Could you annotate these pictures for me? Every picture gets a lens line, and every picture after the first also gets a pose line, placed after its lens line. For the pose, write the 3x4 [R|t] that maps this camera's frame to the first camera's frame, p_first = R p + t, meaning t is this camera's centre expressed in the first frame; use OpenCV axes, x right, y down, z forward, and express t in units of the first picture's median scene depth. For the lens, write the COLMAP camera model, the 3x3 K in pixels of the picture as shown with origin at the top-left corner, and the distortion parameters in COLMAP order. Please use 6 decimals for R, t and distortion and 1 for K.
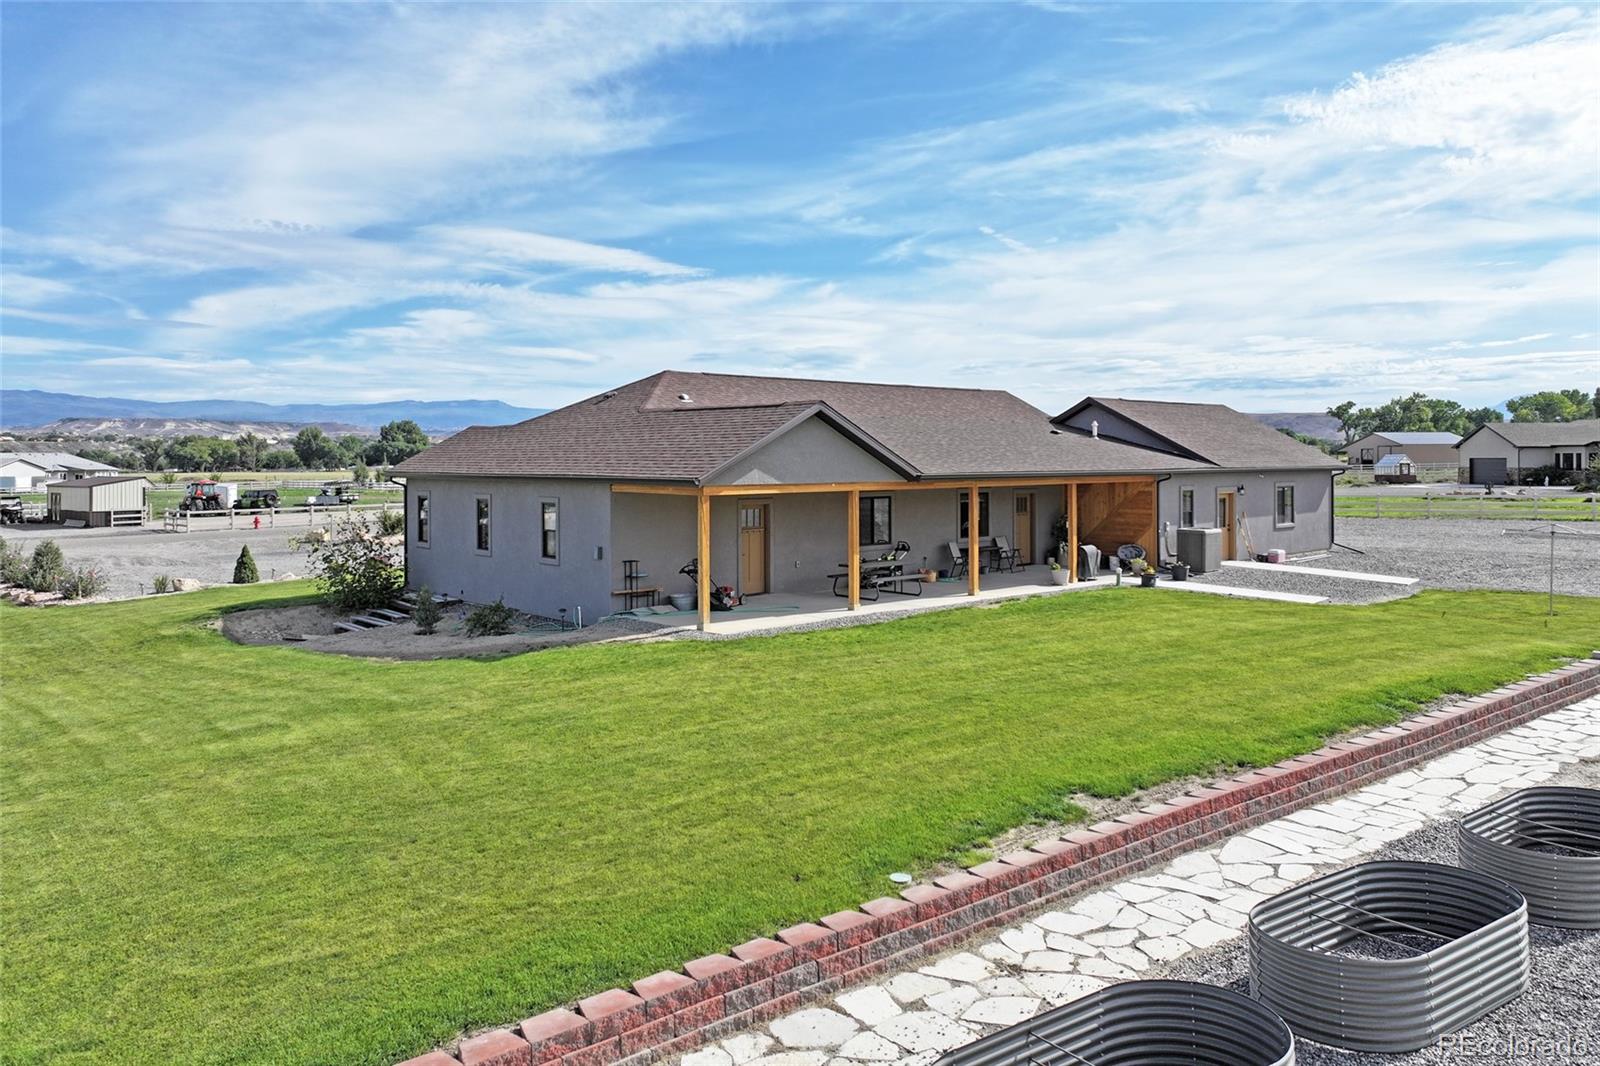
lens RADIAL K [[1510.7, 0, 800.2], [0, 1510.7, 656.7], [0, 0, 1]] dist [0.015819, 0.002772]
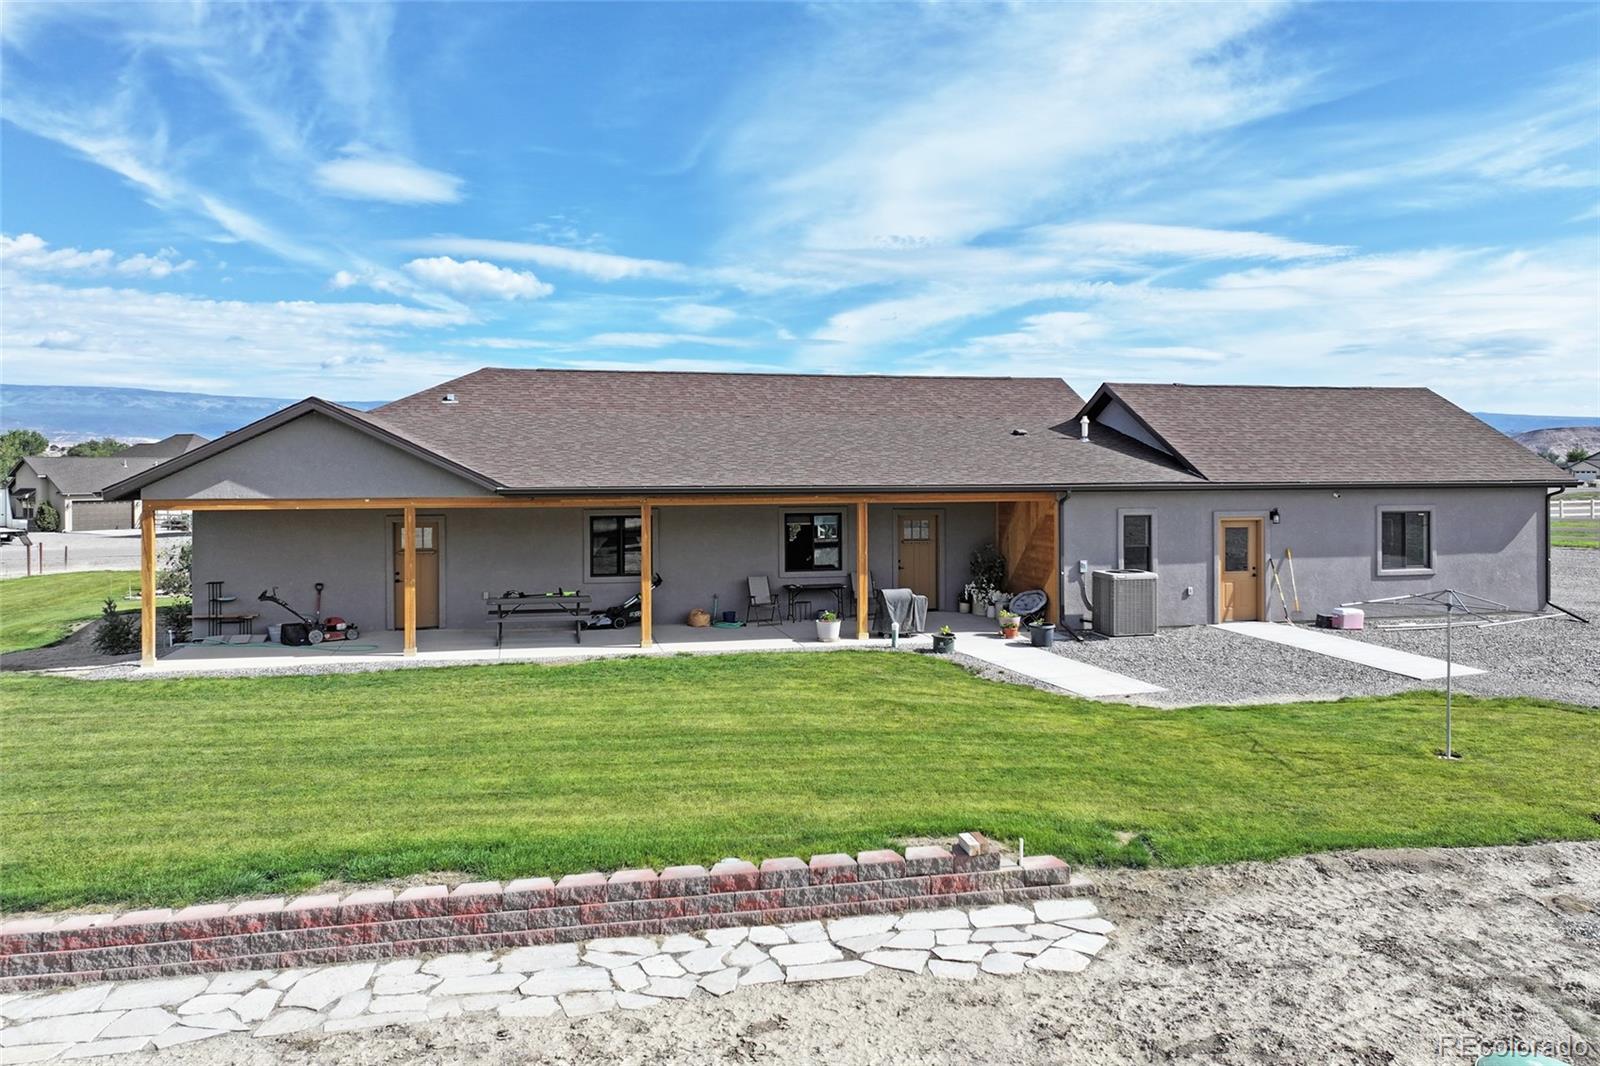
lens RADIAL K [[1510.7, 0, 800.2], [0, 1510.7, 656.7], [0, 0, 1]] dist [0.015819, 0.002772]
pose [[0.826950, 0.069304, -0.557988, 0.182579], [-0.072820, 0.997218, 0.015936, -0.016445], [0.557539, 0.027454, 0.829696, 0.125470]]
